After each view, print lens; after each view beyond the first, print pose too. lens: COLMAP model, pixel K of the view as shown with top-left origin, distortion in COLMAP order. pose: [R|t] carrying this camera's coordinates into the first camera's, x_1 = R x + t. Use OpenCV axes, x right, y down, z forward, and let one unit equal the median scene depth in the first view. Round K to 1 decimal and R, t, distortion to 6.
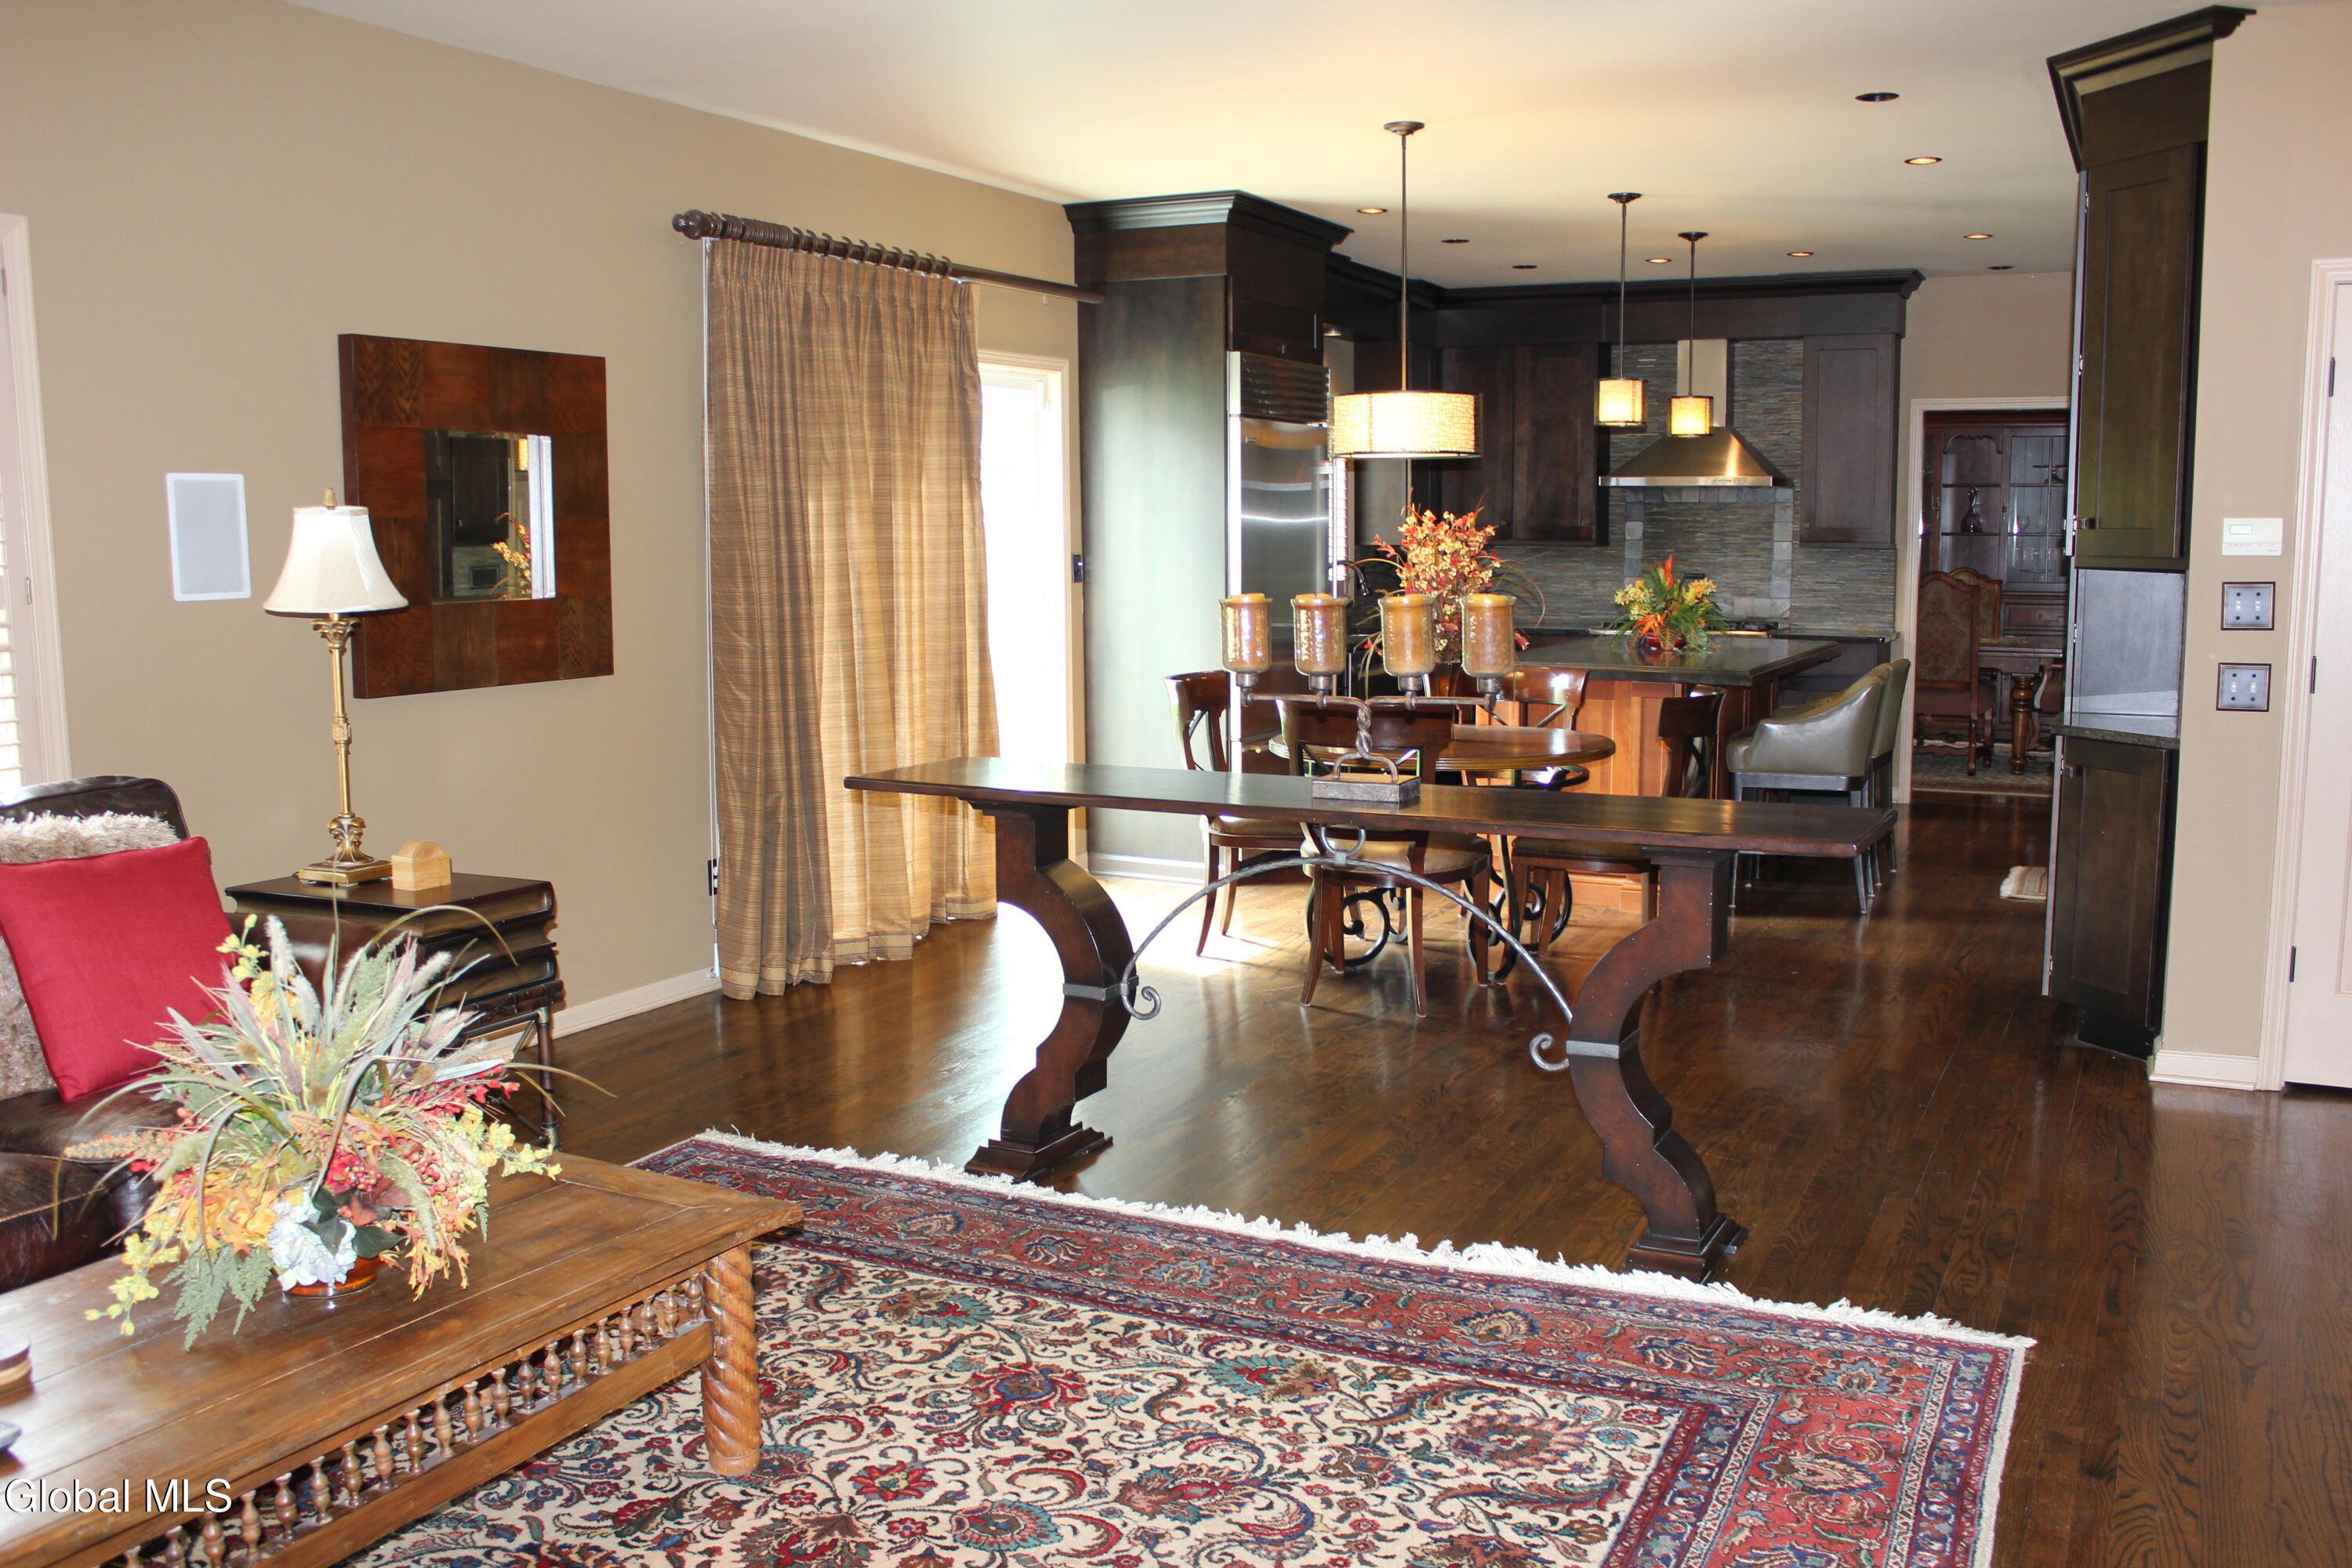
lens RADIAL K [[2039.9, 0, 1178.4], [0, 2039.9, 823.6], [0, 0, 1]] dist [-0.152381, 0.140077]
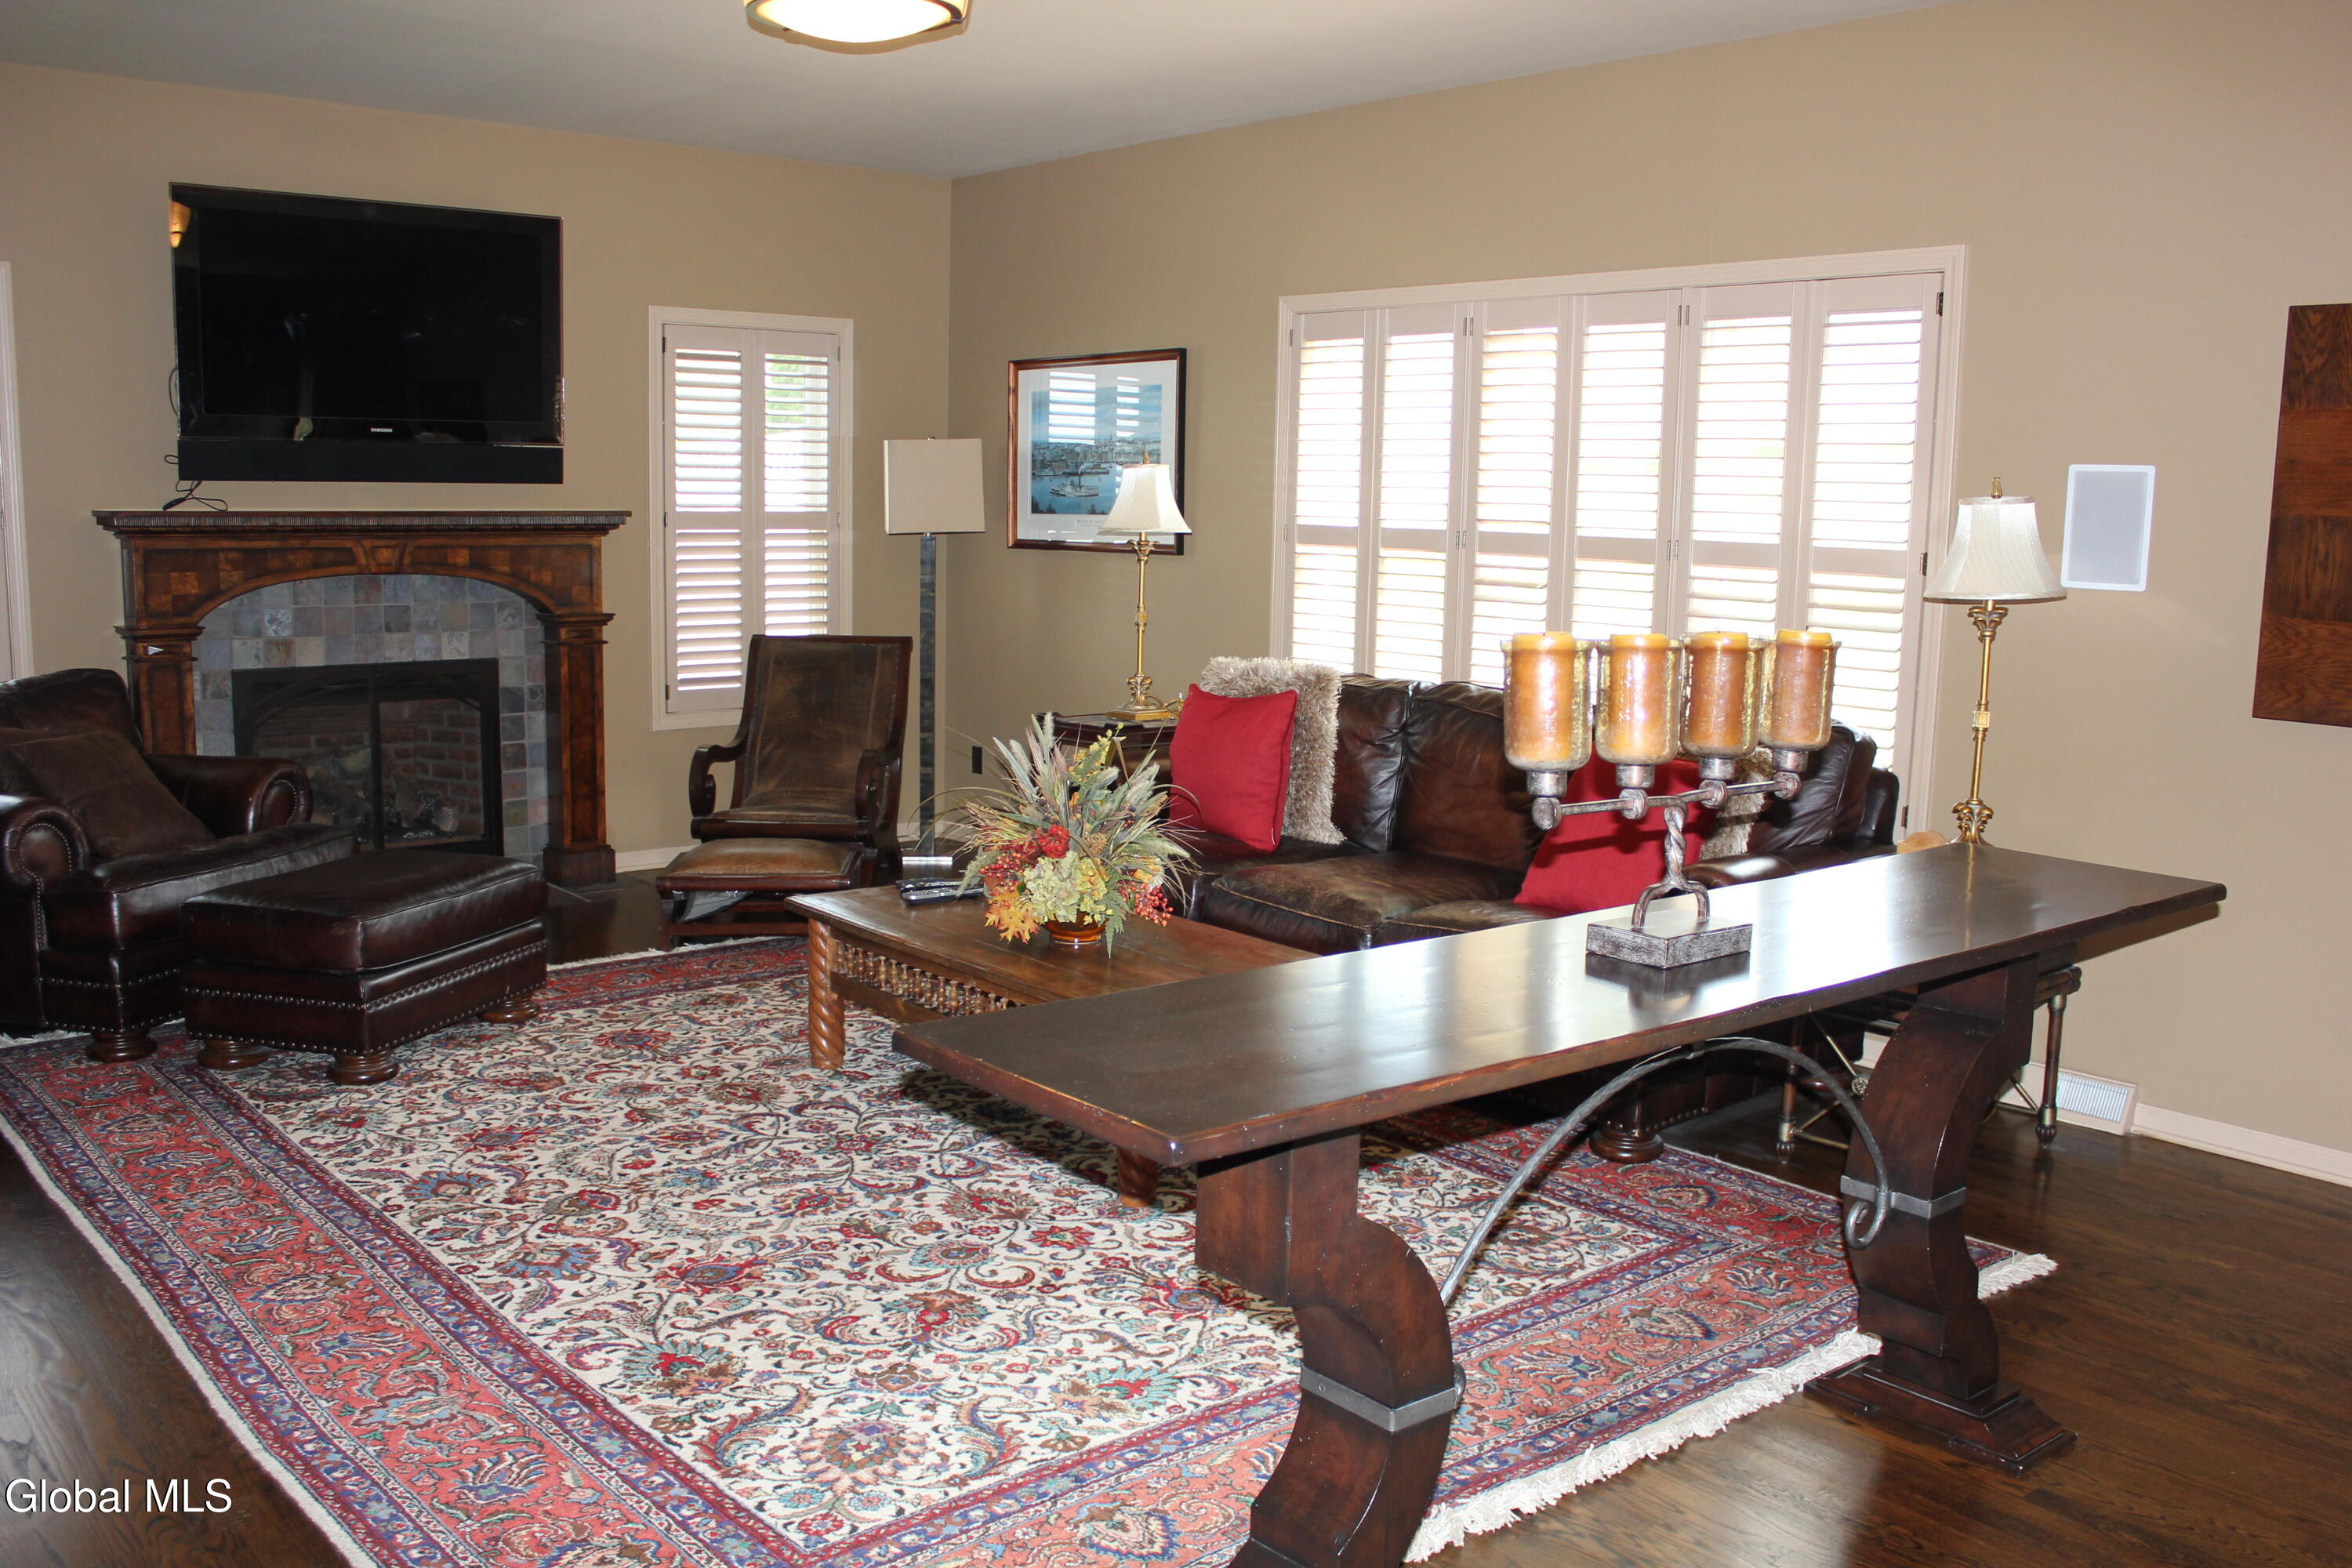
lens RADIAL K [[2039.9, 0, 1178.4], [0, 2039.9, 823.6], [0, 0, 1]] dist [-0.152381, 0.140077]
pose [[-0.388277, 0.143777, -0.910258, 0.882866], [-0.153079, 0.963969, 0.217558, -0.202546], [0.908740, 0.223814, -0.352278, 1.324418]]
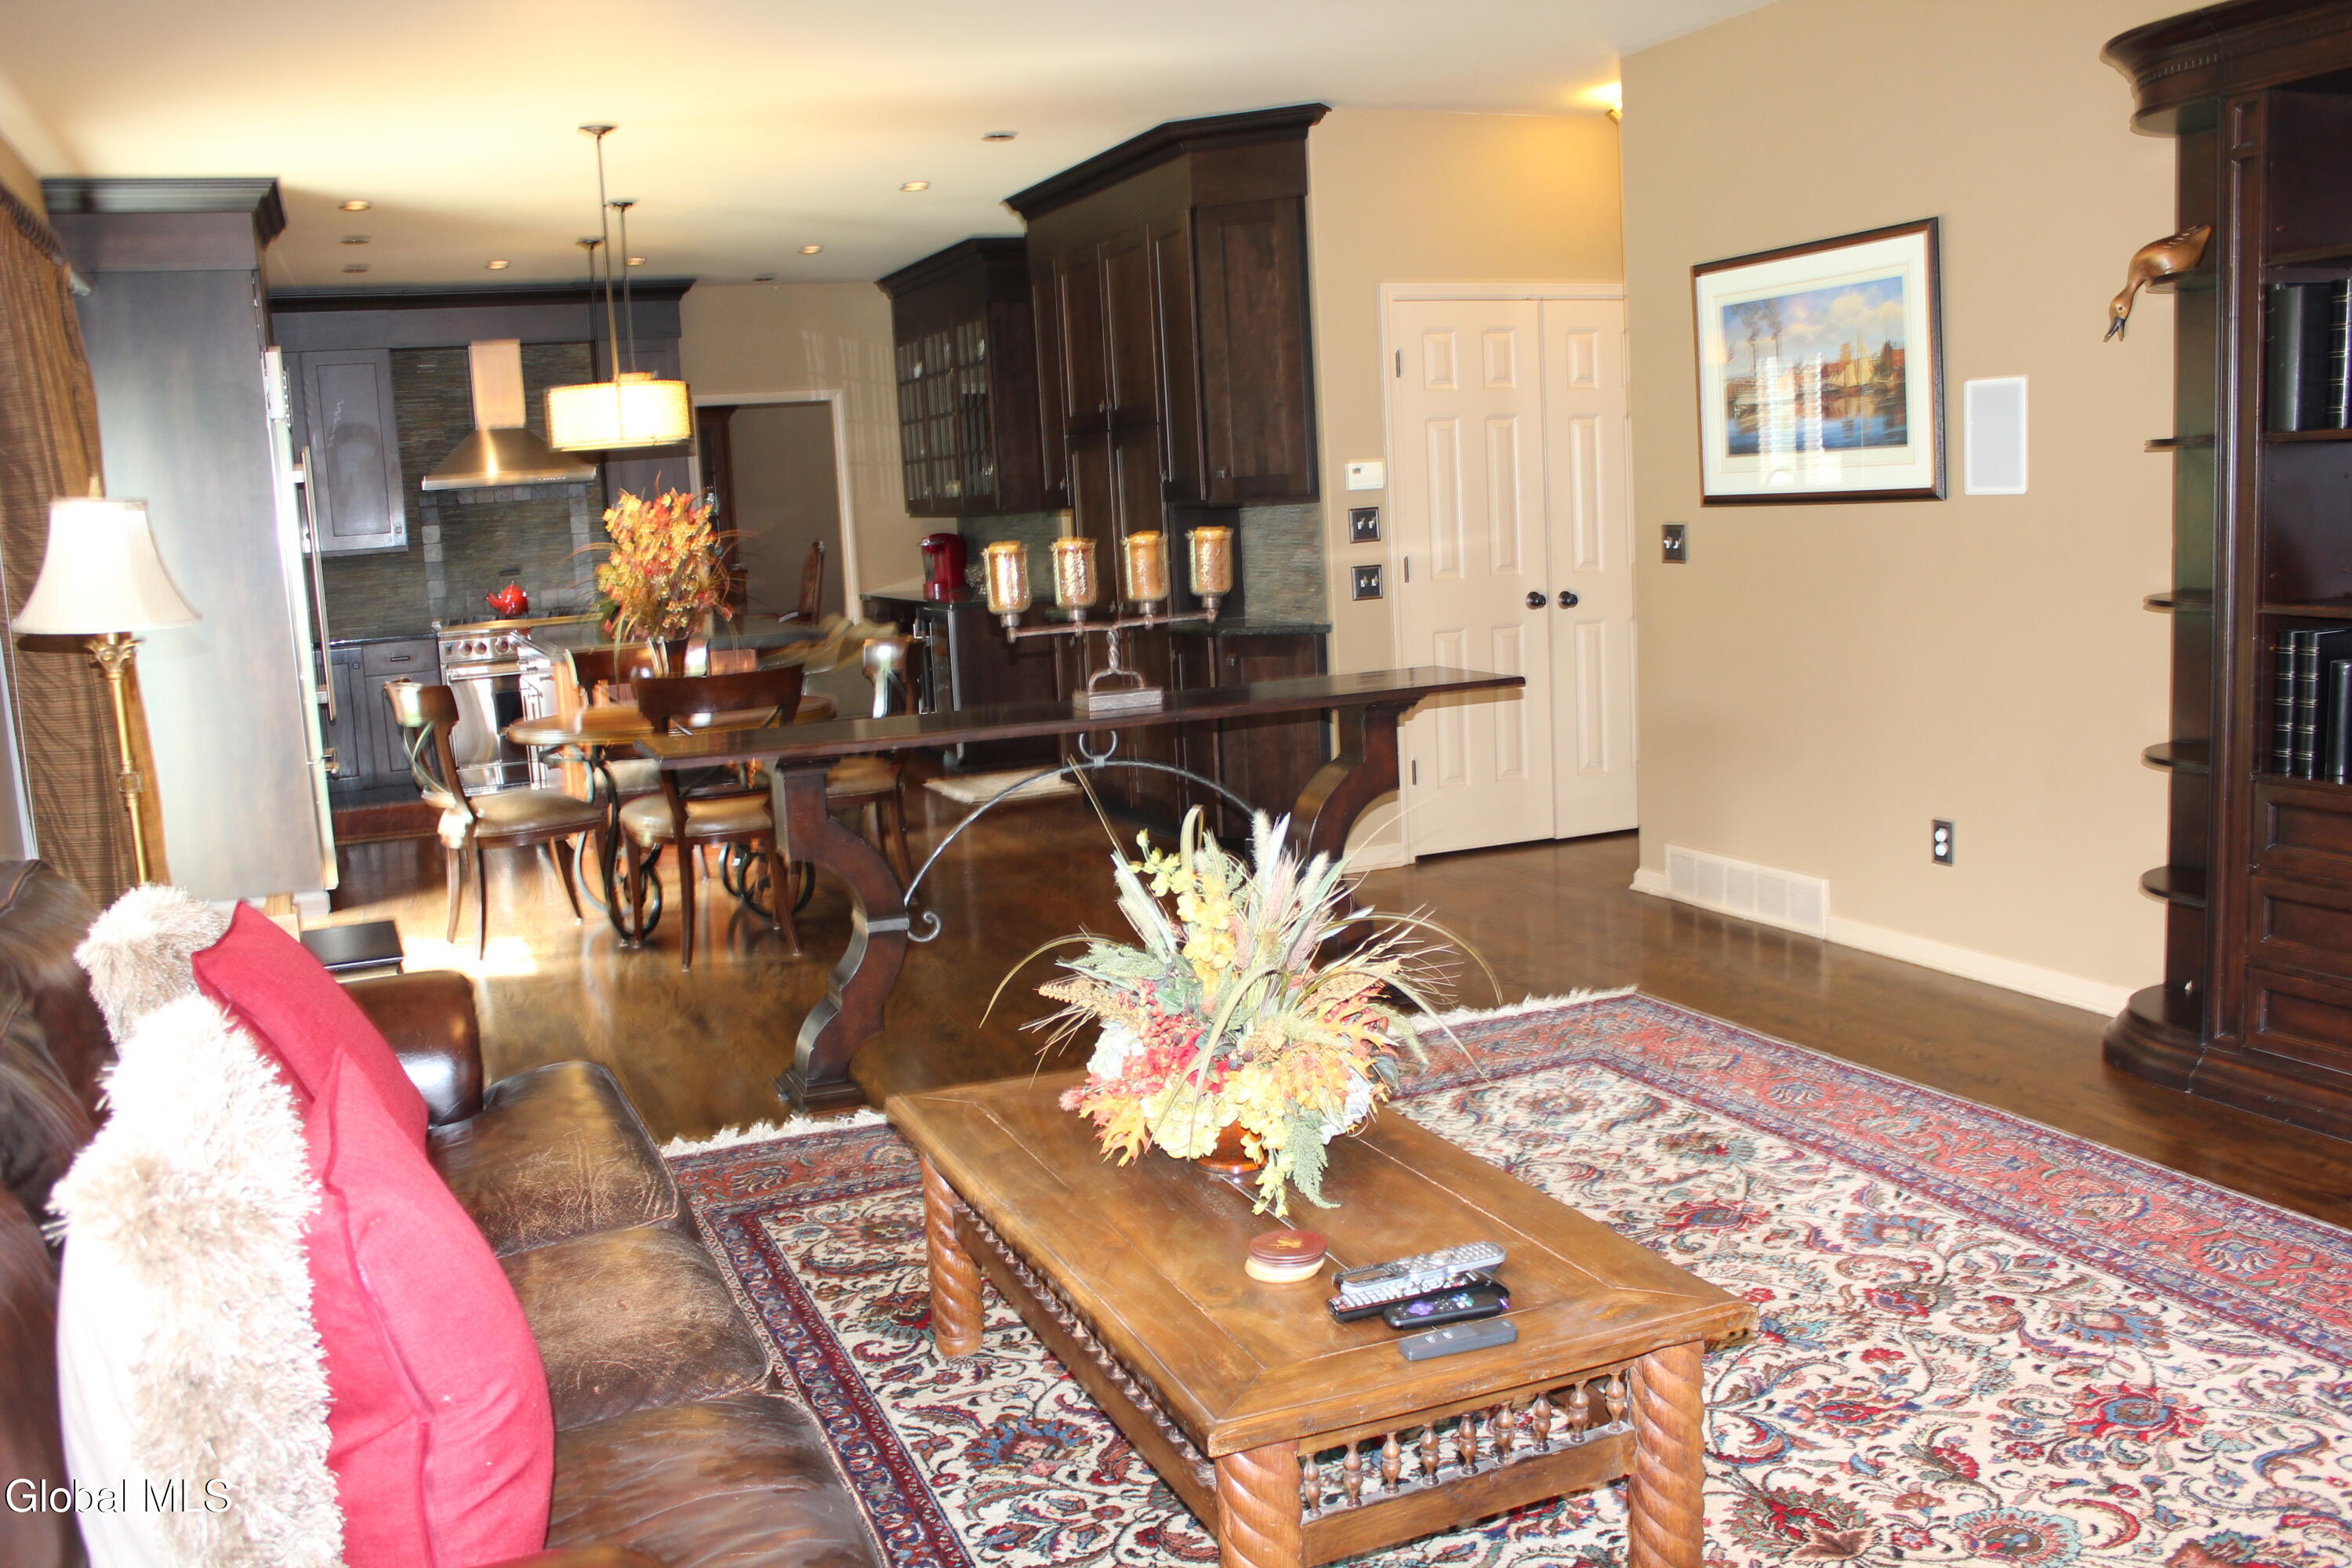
lens RADIAL K [[2039.9, 0, 1178.4], [0, 2039.9, 823.6], [0, 0, 1]] dist [-0.152381, 0.140077]
pose [[0.649184, -0.151885, 0.745313, -0.977846], [0.158615, 0.985351, 0.062645, -0.017545], [-0.743910, 0.077550, 0.663765, 0.222750]]
